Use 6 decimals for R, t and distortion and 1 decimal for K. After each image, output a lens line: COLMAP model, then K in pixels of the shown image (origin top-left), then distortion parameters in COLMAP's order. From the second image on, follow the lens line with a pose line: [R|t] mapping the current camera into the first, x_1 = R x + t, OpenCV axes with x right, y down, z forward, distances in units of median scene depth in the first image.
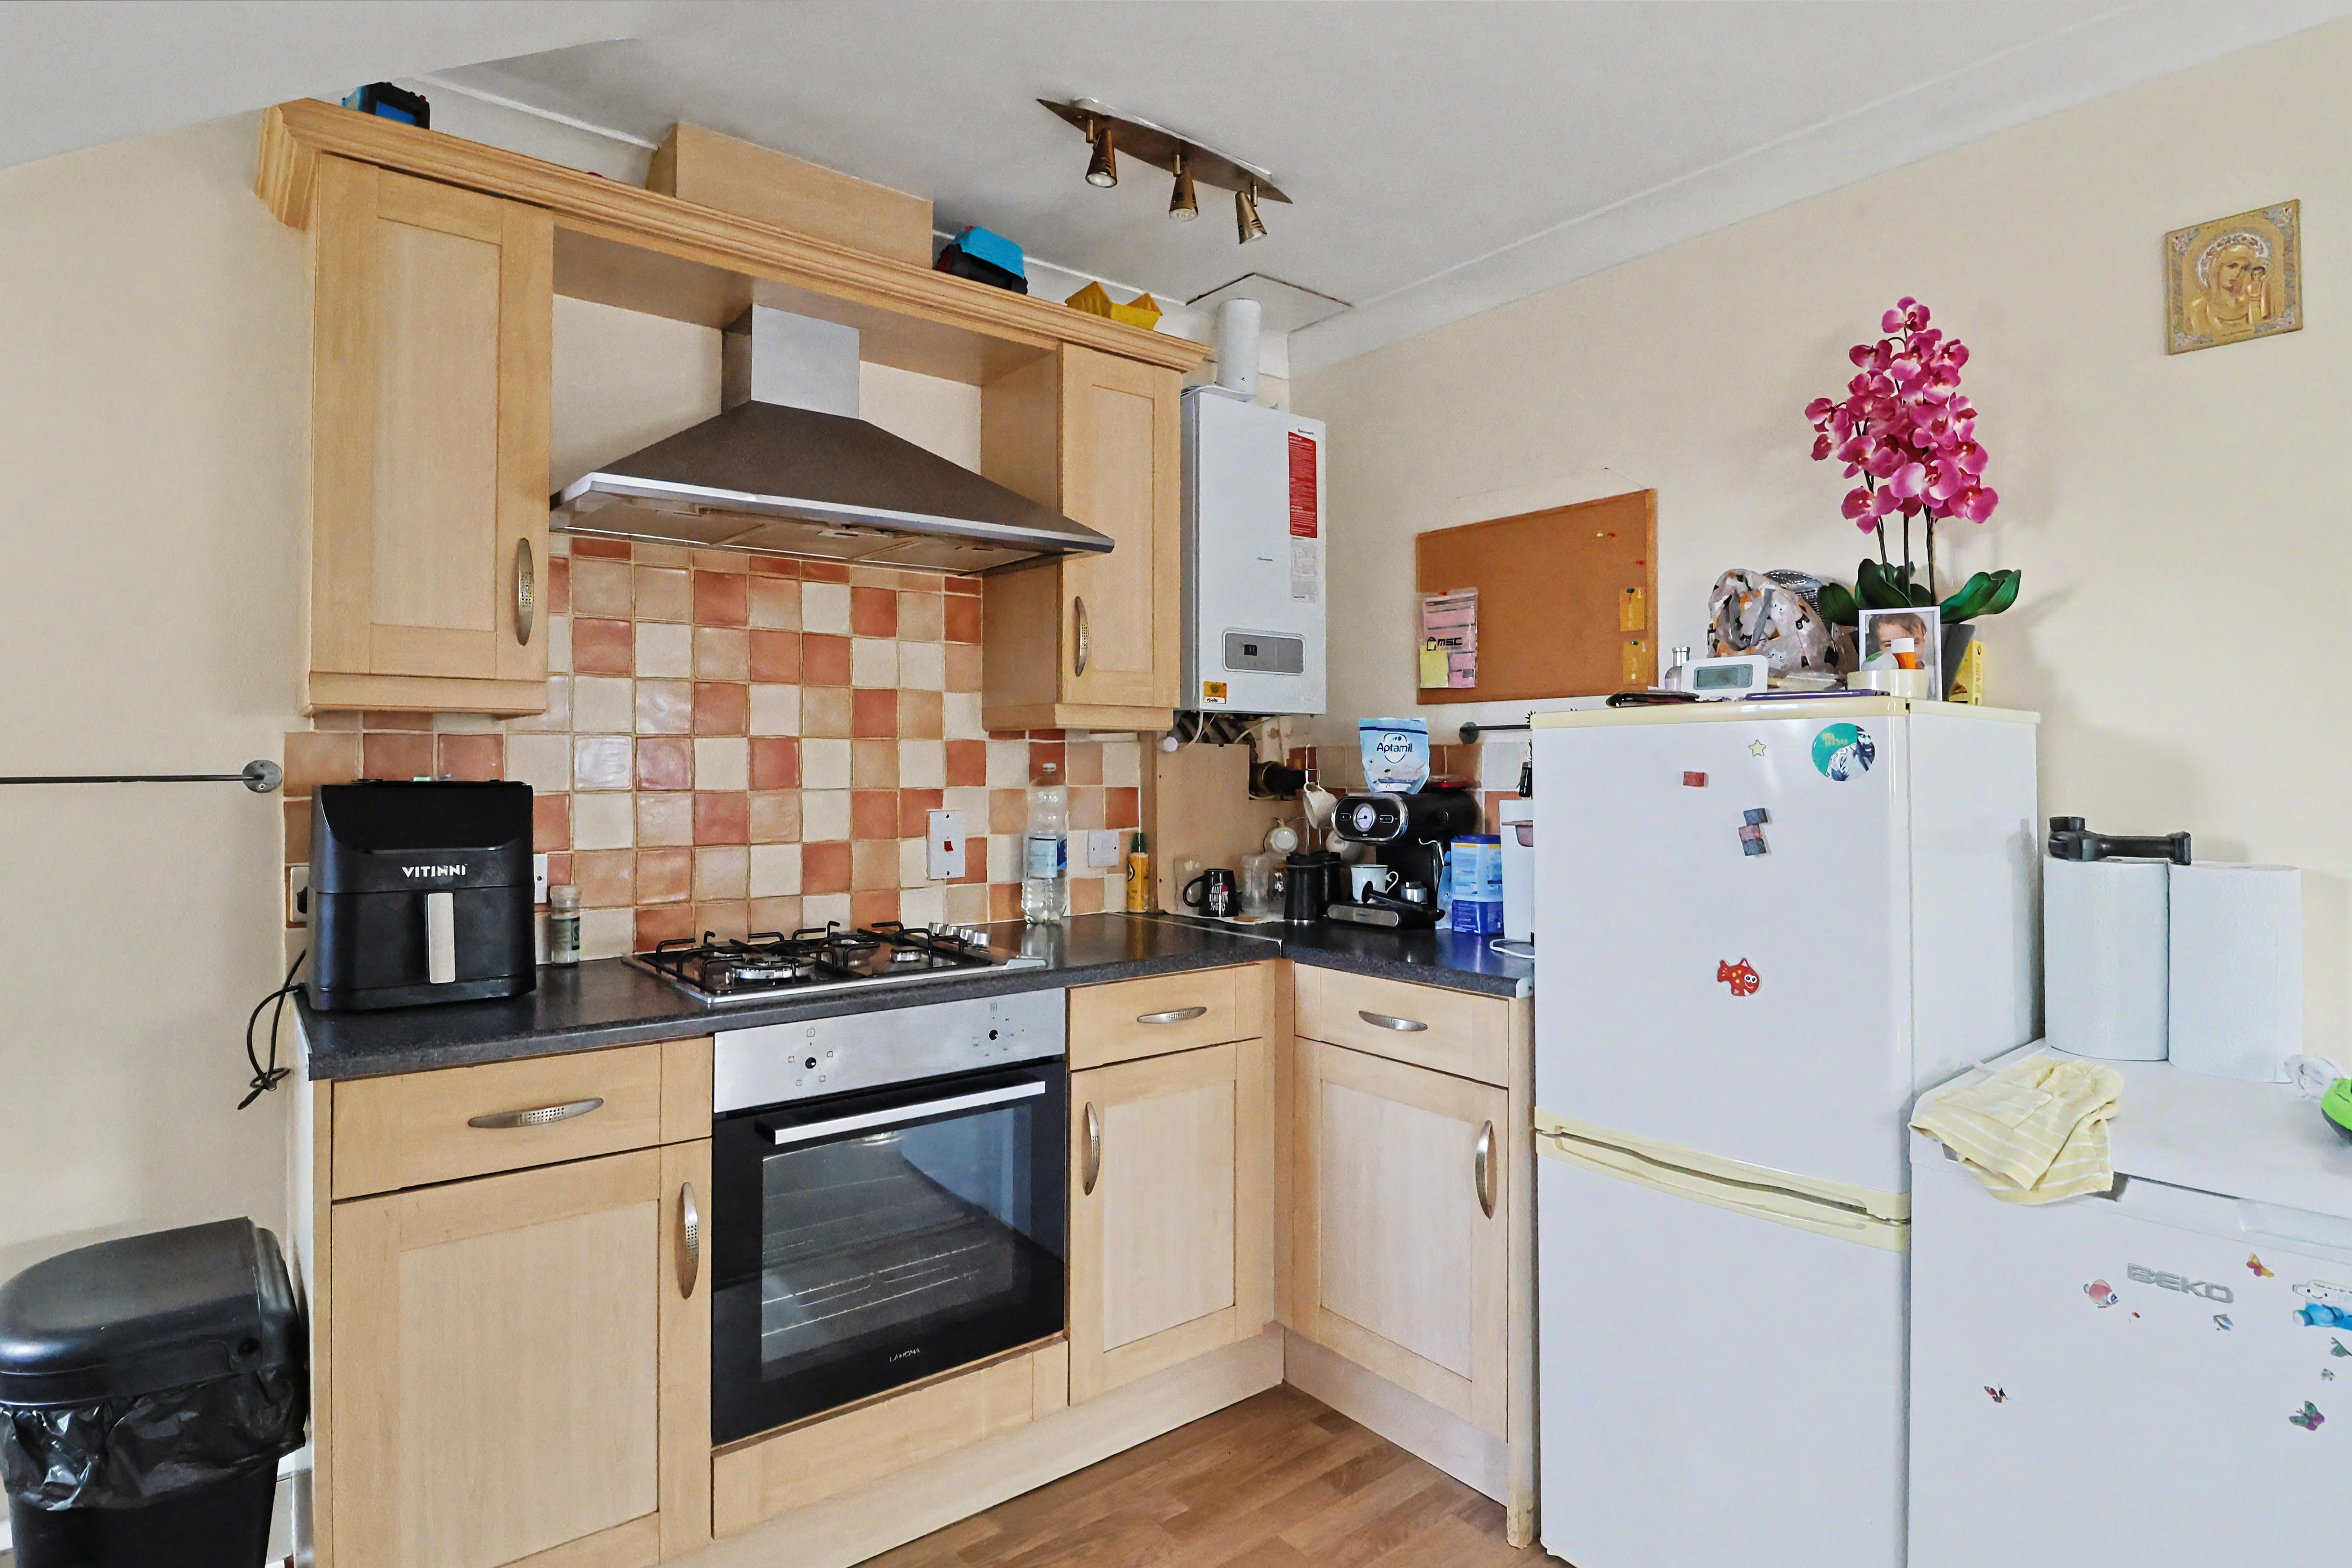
lens RADIAL K [[1229.6, 0, 1169.4], [0, 1229.6, 759.1], [0, 0, 1]] dist [-0.002252, -0.010782]
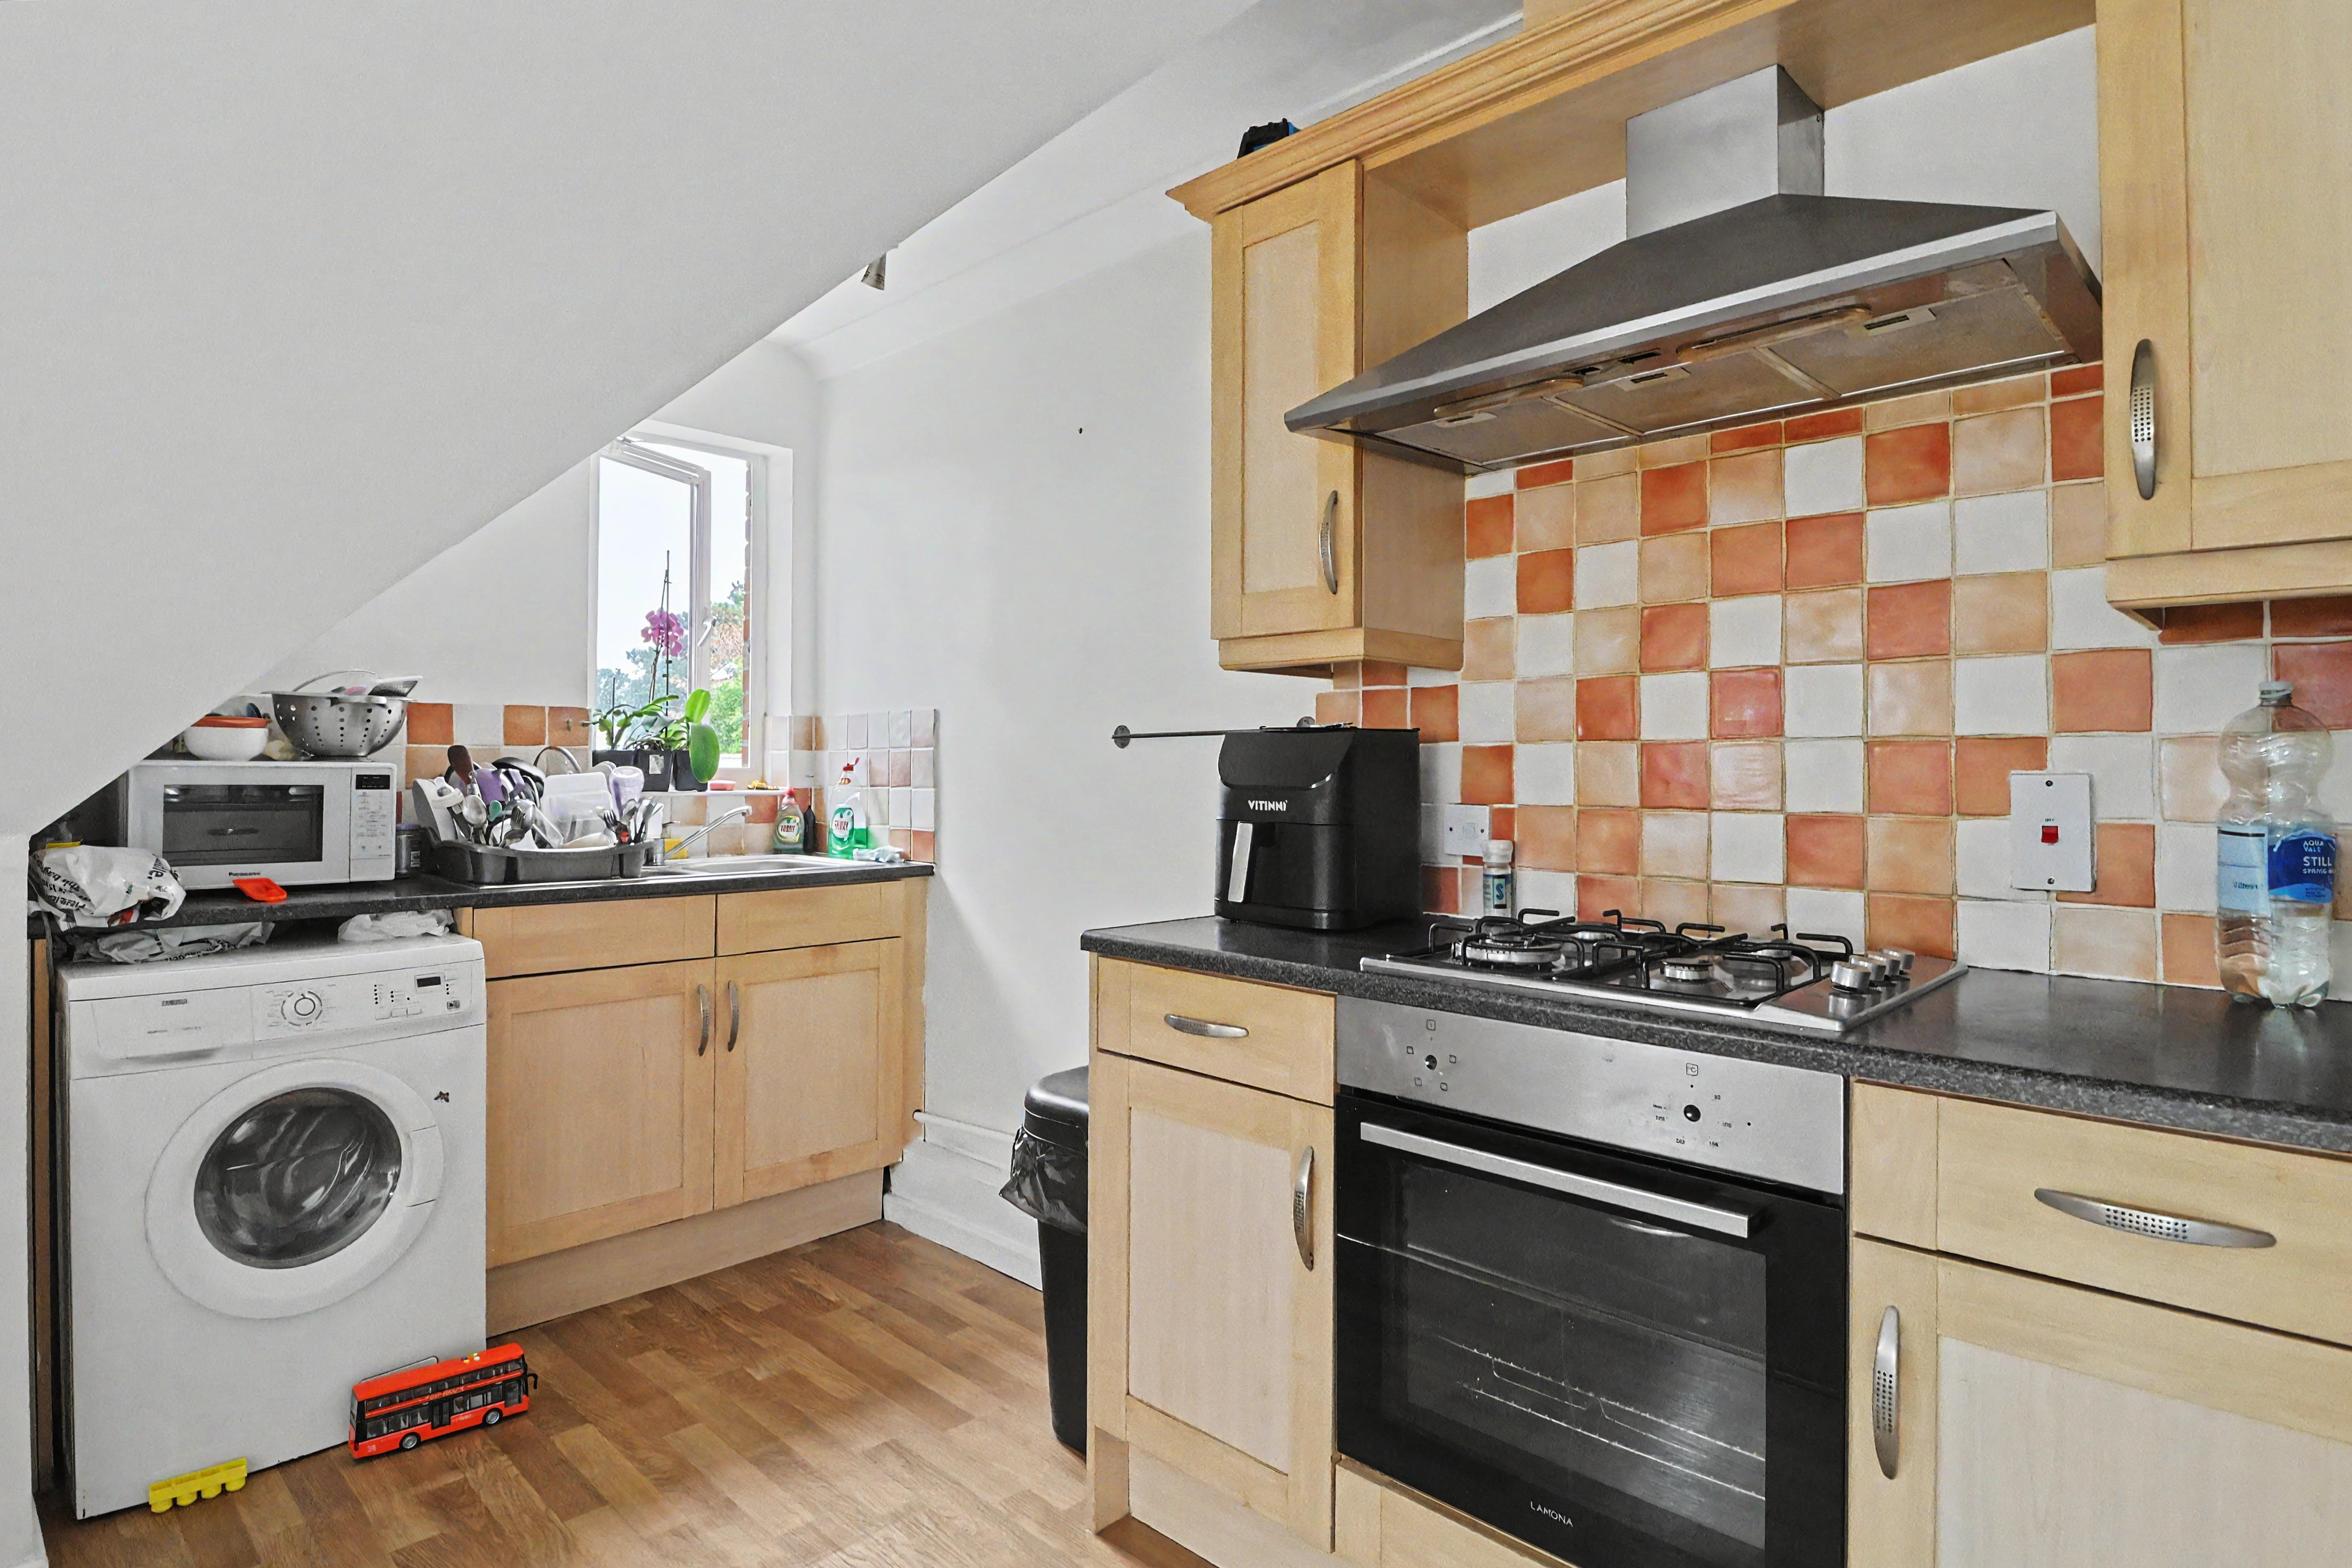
lens RADIAL K [[1229.6, 0, 1169.4], [0, 1229.6, 759.1], [0, 0, 1]] dist [-0.002252, -0.010782]
pose [[0.131286, -0.009663, -0.991297, 0.371418], [0.001060, 0.999953, -0.009607, 0.044289], [0.991344, 0.000211, 0.131290, 0.560523]]
